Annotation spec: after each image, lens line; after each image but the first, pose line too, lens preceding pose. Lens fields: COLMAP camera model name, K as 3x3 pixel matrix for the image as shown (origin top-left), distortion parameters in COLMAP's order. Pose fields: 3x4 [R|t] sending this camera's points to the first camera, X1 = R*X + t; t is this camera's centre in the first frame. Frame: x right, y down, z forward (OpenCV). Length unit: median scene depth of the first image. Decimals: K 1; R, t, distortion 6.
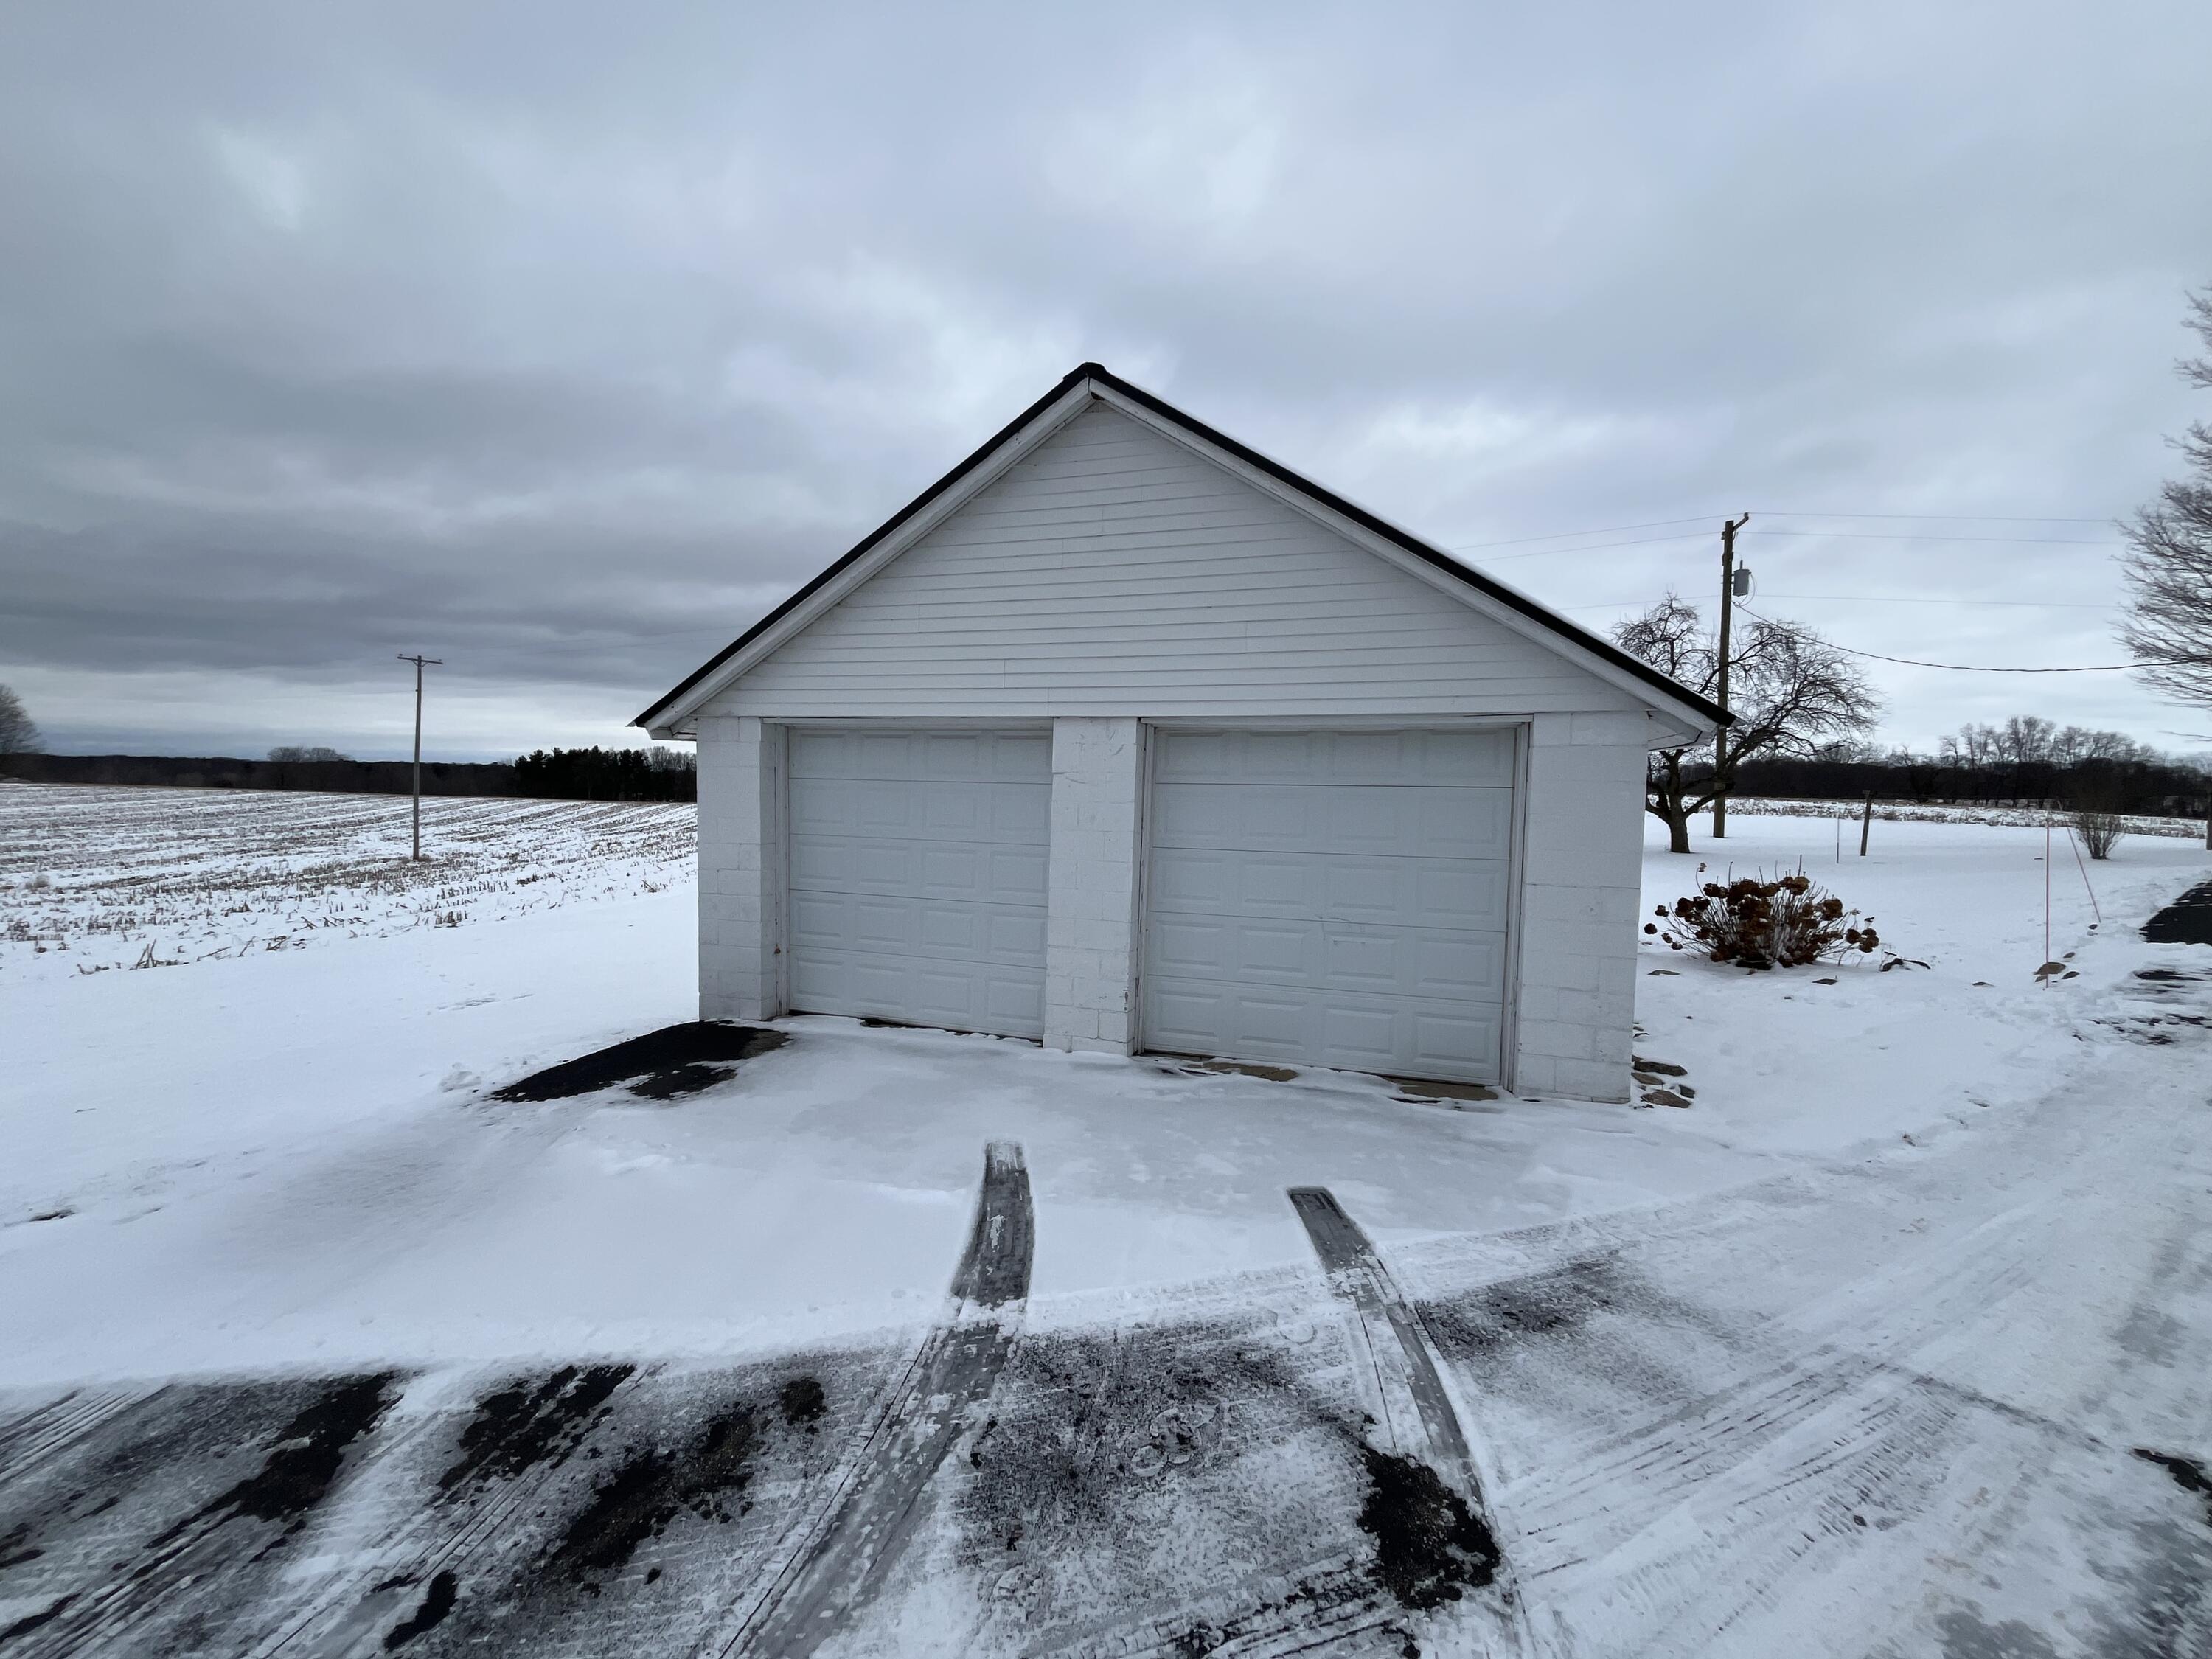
lens RADIAL K [[906.3, 0, 1104.1], [0, 906.3, 820.2], [0, 0, 1]] dist [-0.000113, -0.000043]
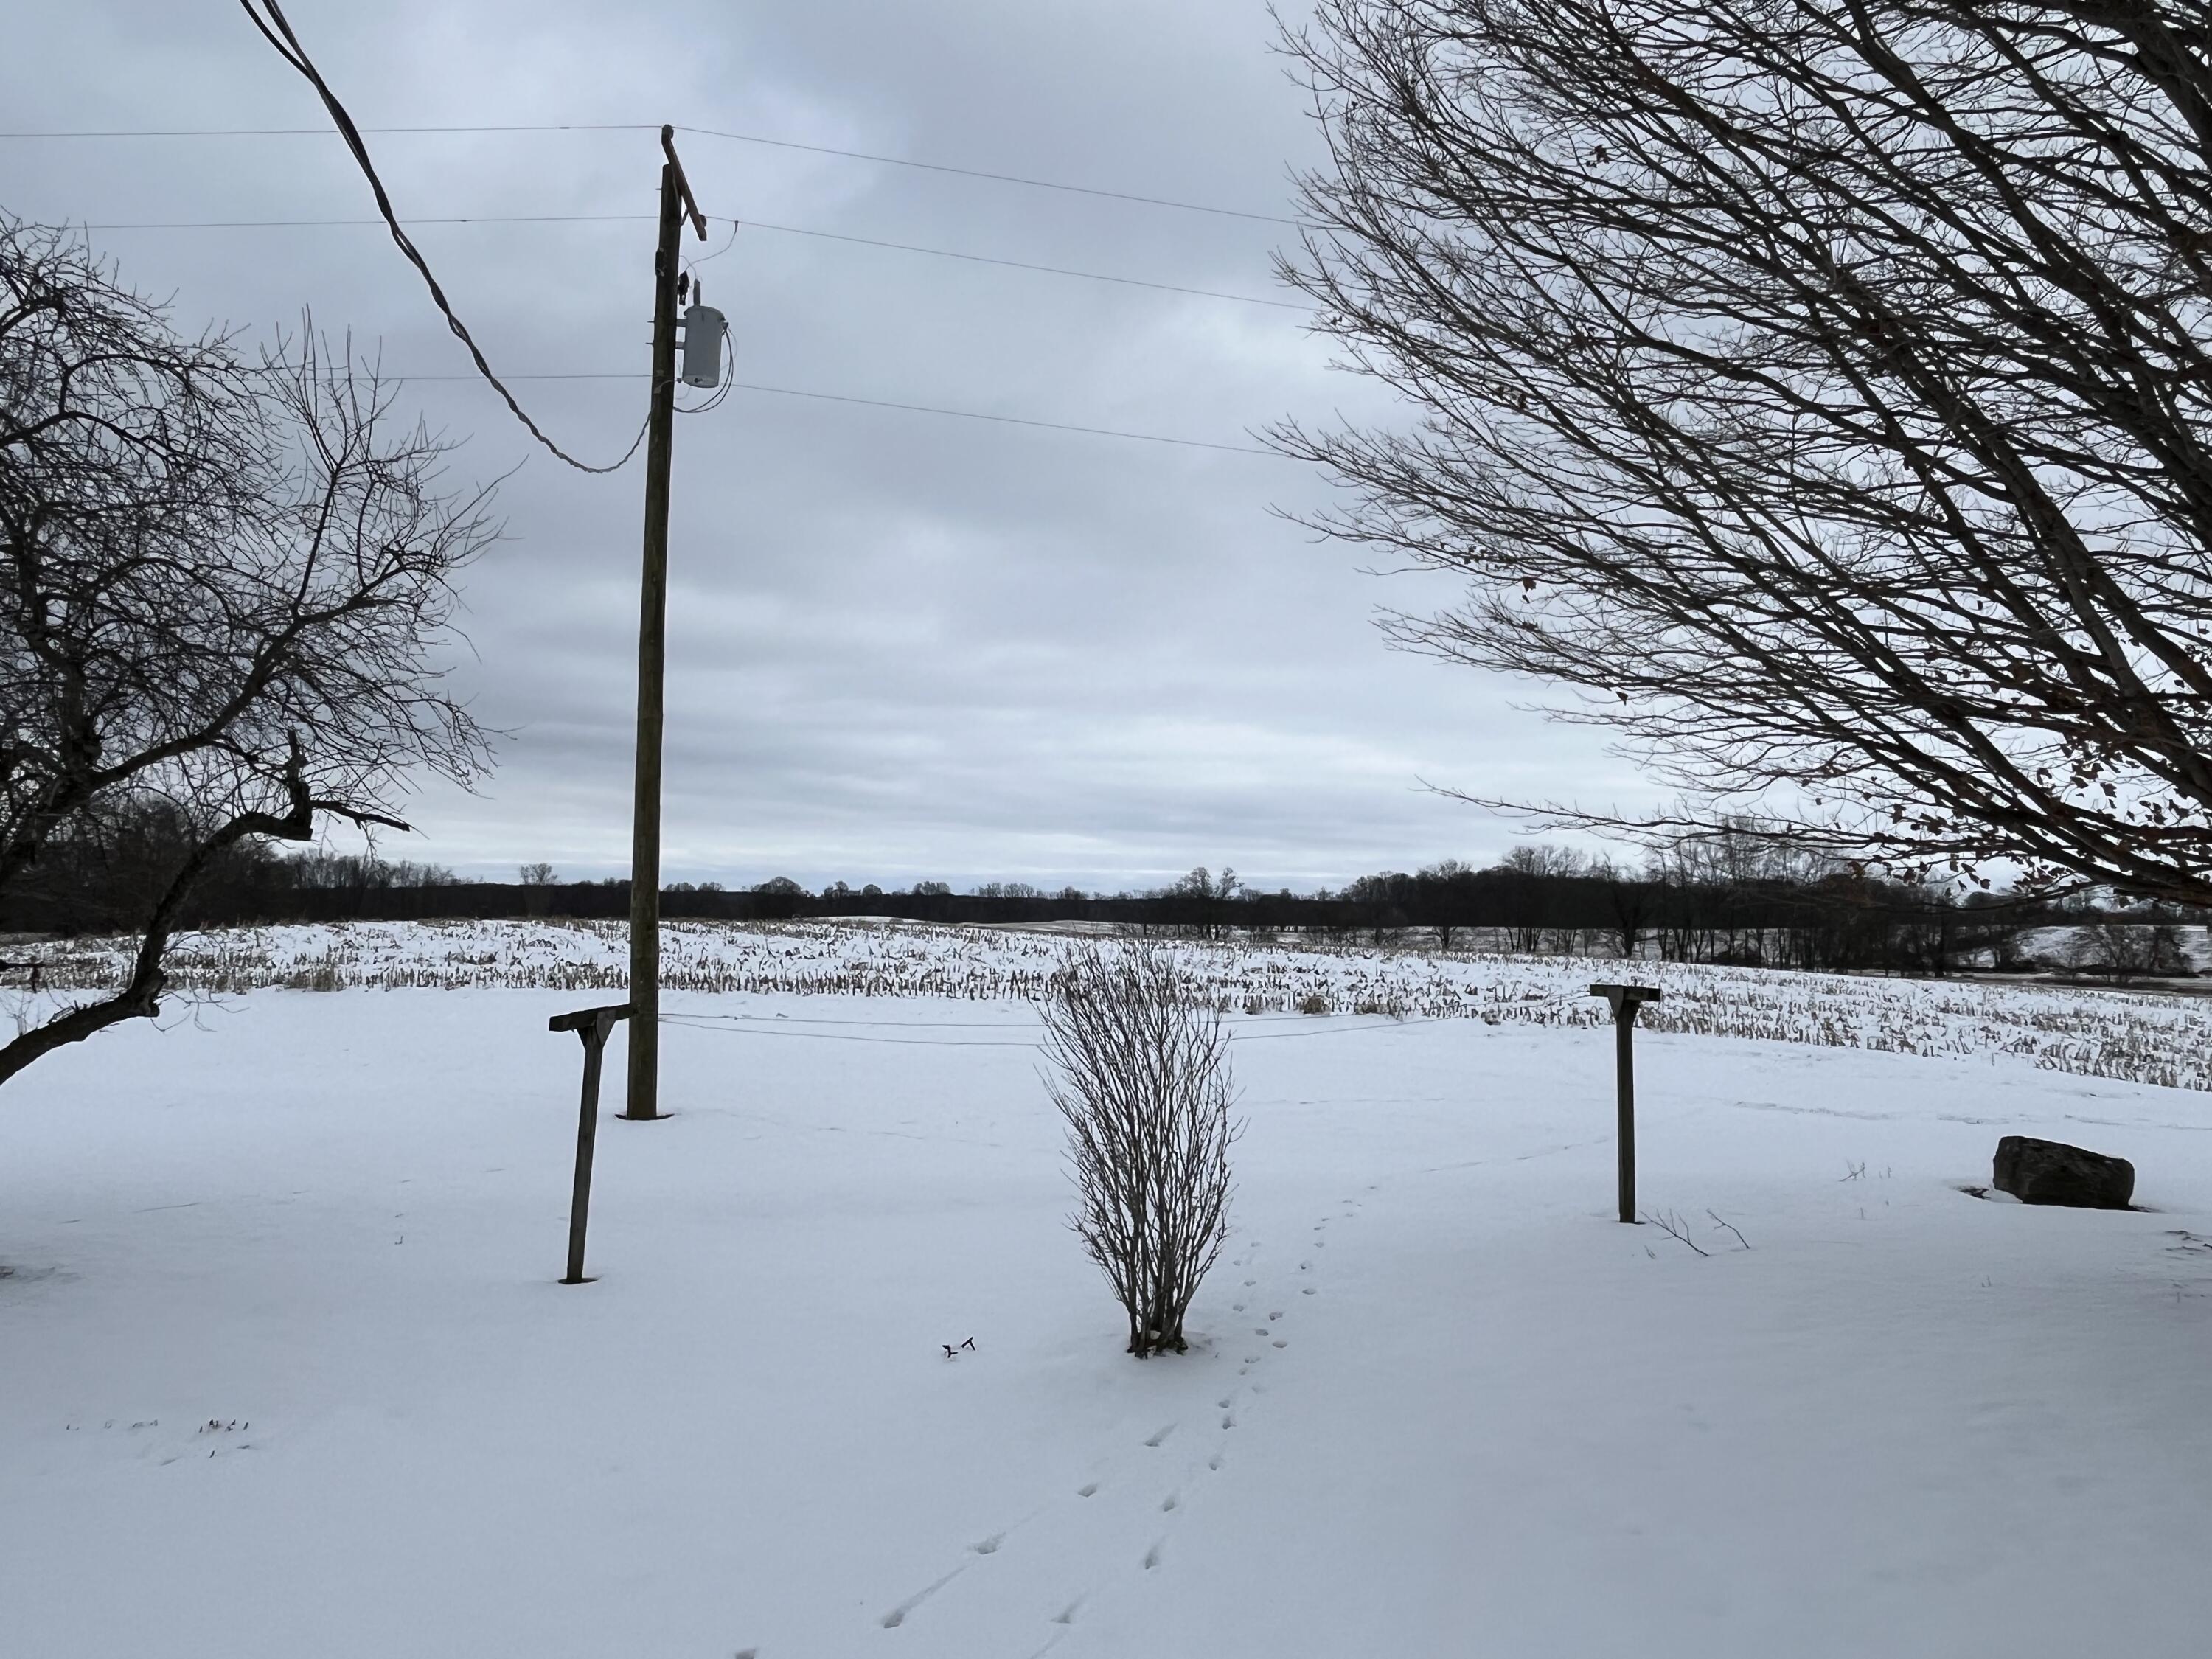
lens RADIAL K [[1559.9, 0, 1106.0], [0, 1559.9, 829.5], [0, 0, 1]] dist [-0.006624, -0.000356]
pose [[0.926443, 0.020238, 0.375891, 0.881081], [0.013019, 0.996234, -0.085724, -0.048094], [-0.376210, 0.084311, 0.922690, 0.601648]]
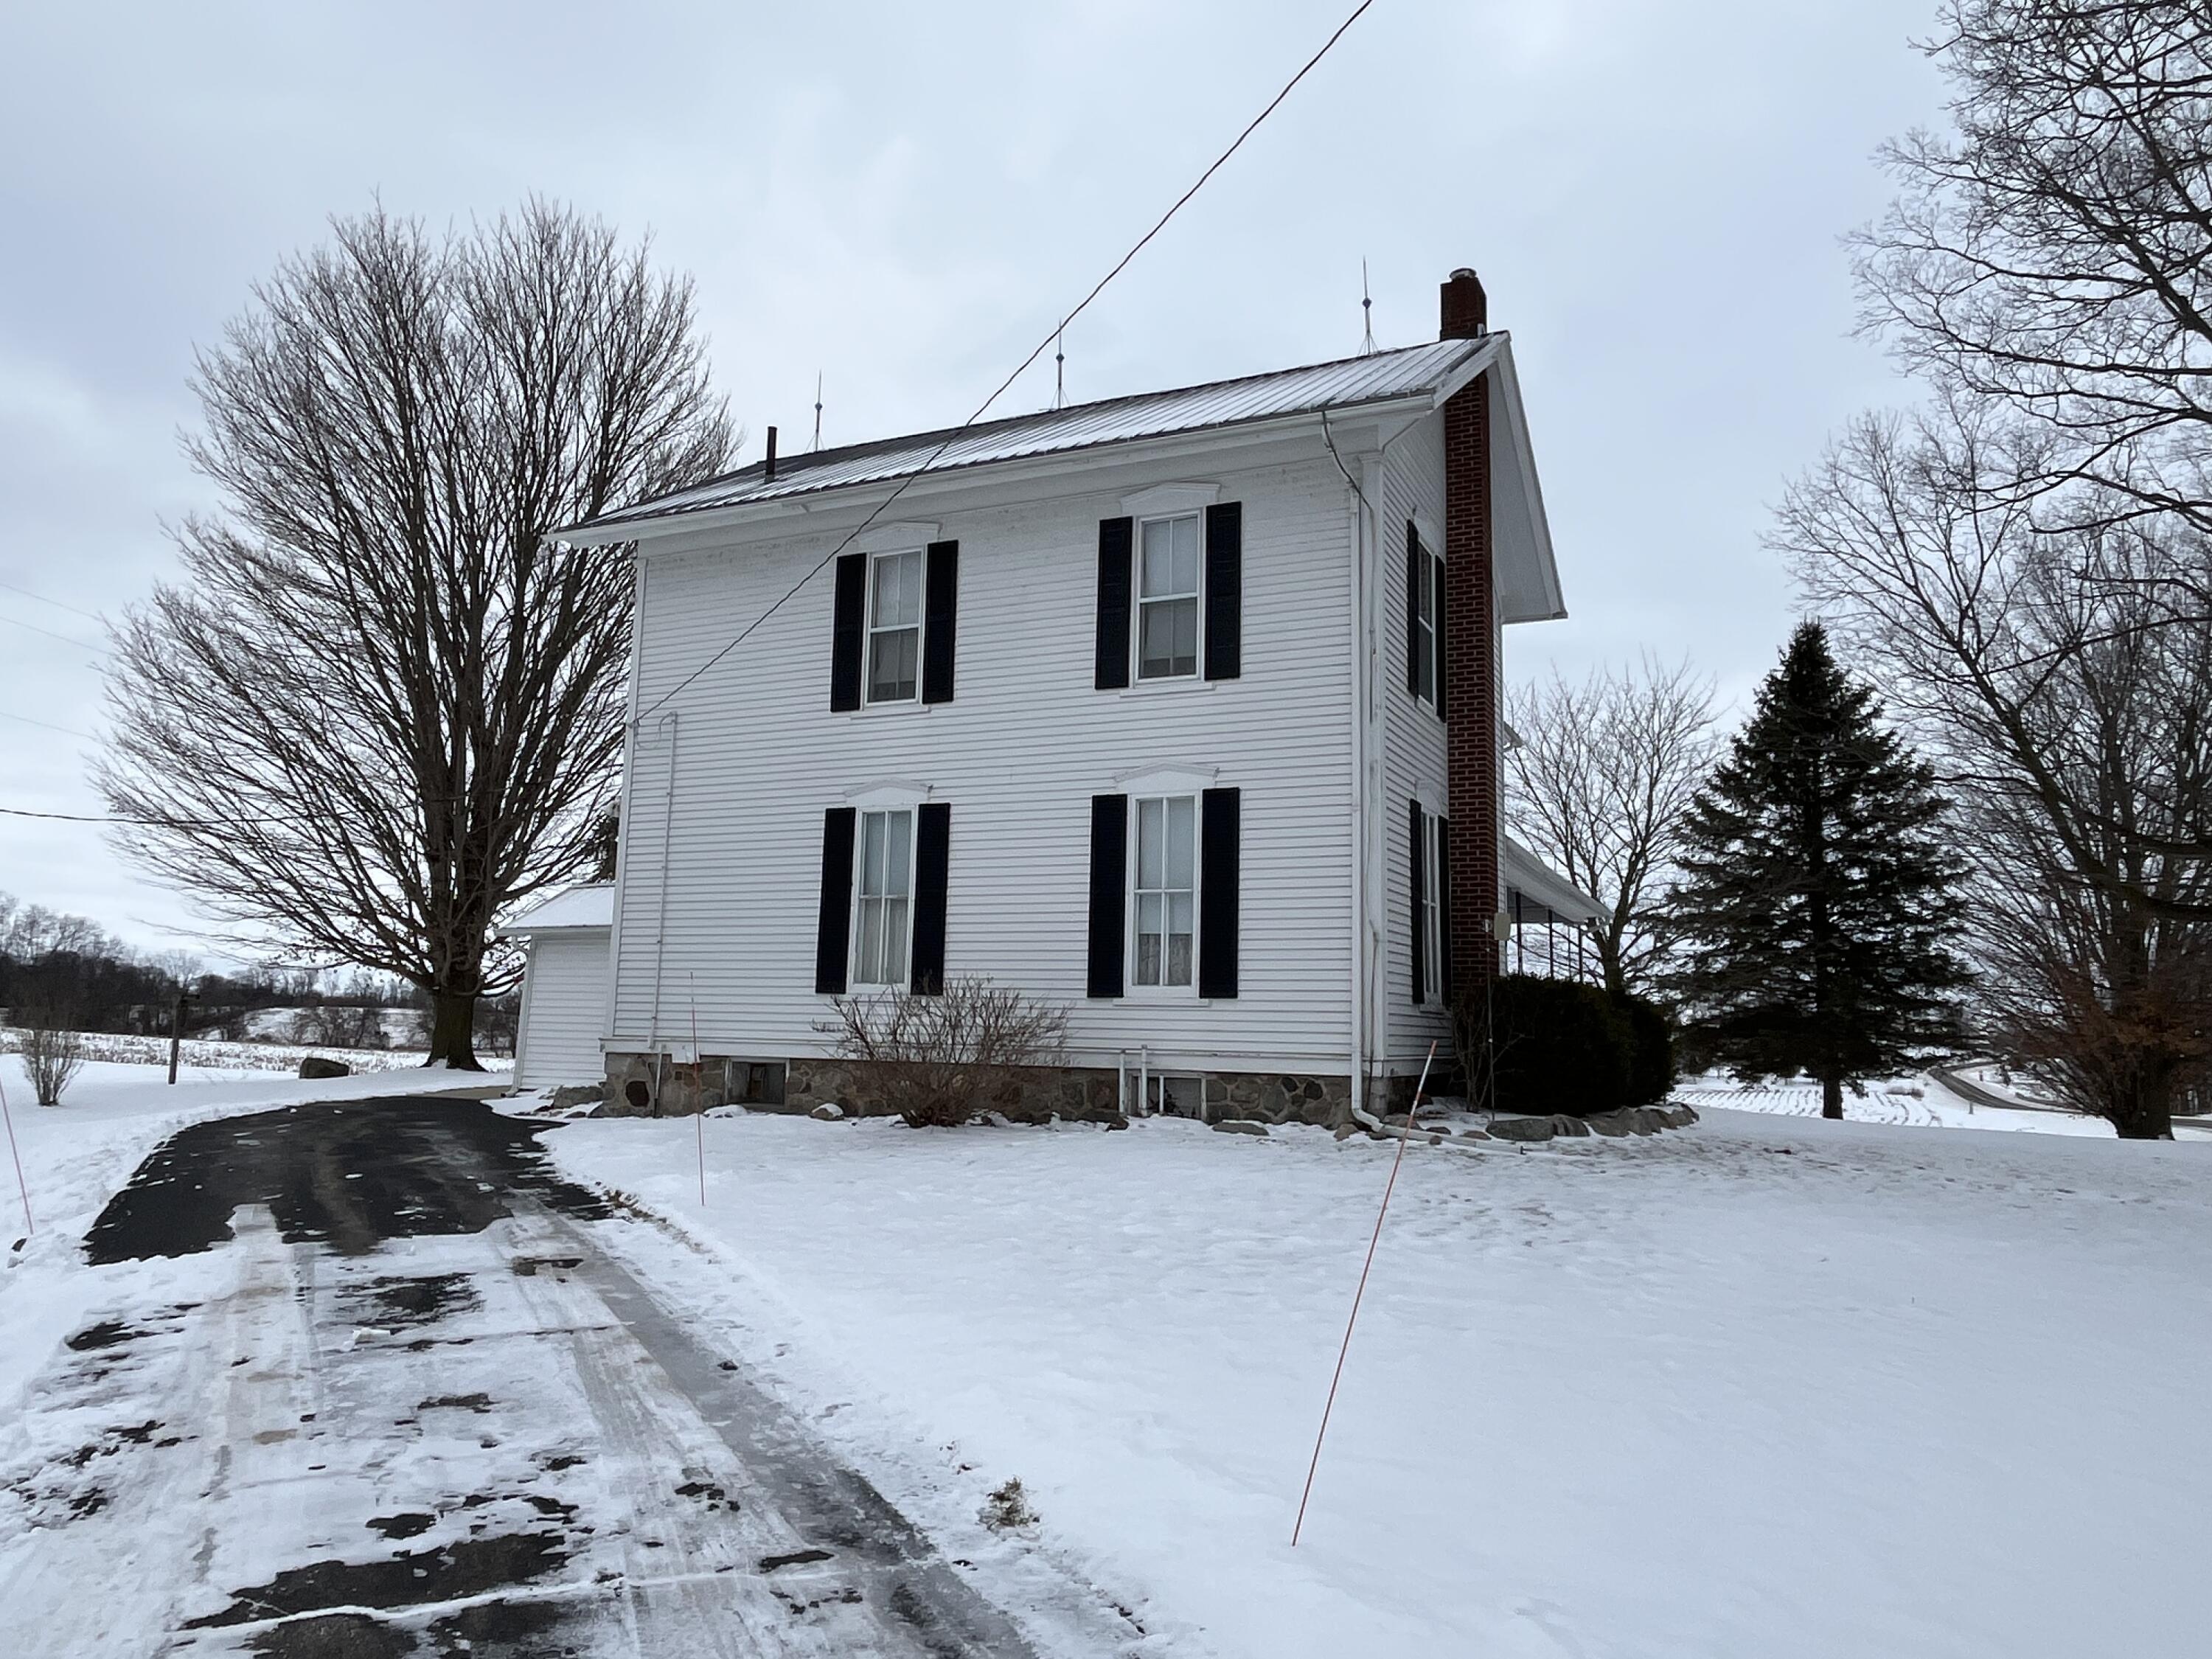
lens RADIAL K [[1559.9, 0, 1106.0], [0, 1559.9, 829.5], [0, 0, 1]] dist [-0.006624, -0.000356]
pose [[0.149462, 0.119173, 0.981560, 0.072537], [0.015900, 0.992292, -0.122897, -0.004879], [-0.988640, 0.033975, 0.146415, 0.061123]]
